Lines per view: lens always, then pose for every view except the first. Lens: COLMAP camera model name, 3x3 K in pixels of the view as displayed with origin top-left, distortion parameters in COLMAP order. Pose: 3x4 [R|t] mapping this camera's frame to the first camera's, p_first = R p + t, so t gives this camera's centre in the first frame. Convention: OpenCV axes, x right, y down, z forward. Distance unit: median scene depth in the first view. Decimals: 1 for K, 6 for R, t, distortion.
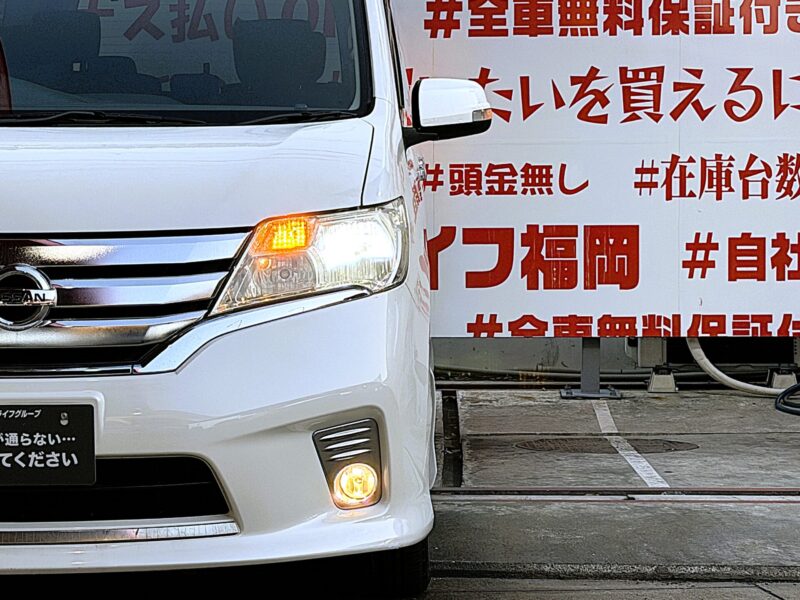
lens RADIAL K [[2307.1, 0, 400.0], [0, 2307.1, 300.0], [0, 0, 1]] dist [0.091828, 0.288309]
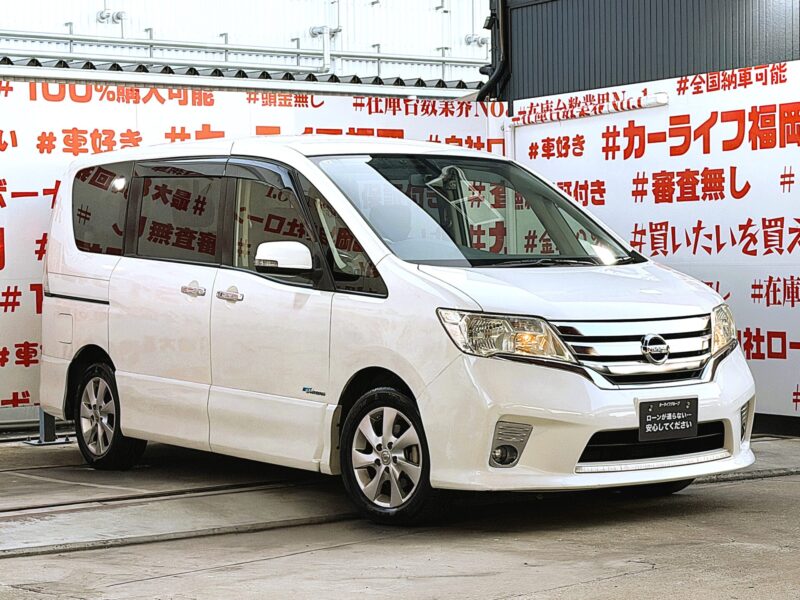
lens RADIAL K [[1765.5, 0, 398.8], [0, 1765.5, 281.8], [0, 0, 1]] dist [0.070331, 0.405319]
pose [[0.827259, -0.017063, 0.561561, -0.609093], [0.049986, 0.997810, -0.043318, -0.002029], [-0.559592, 0.063906, 0.826300, -0.094960]]
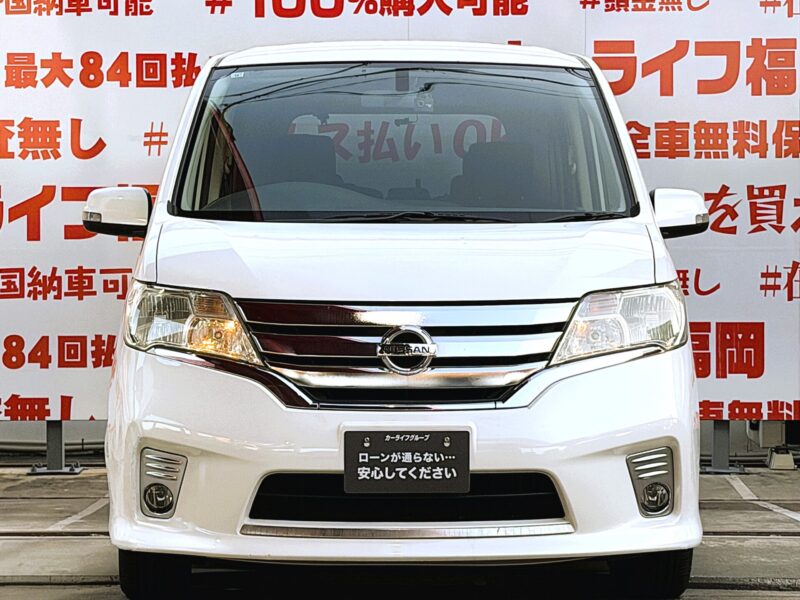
lens RADIAL K [[2307.1, 0, 400.0], [0, 2307.1, 300.0], [0, 0, 1]] dist [0.091828, 0.288309]
pose [[0.999960, 0.003890, 0.007996, -0.087406], [-0.003442, 0.998465, -0.055276, 0.020843], [-0.008199, 0.055246, 0.998439, -0.148599]]
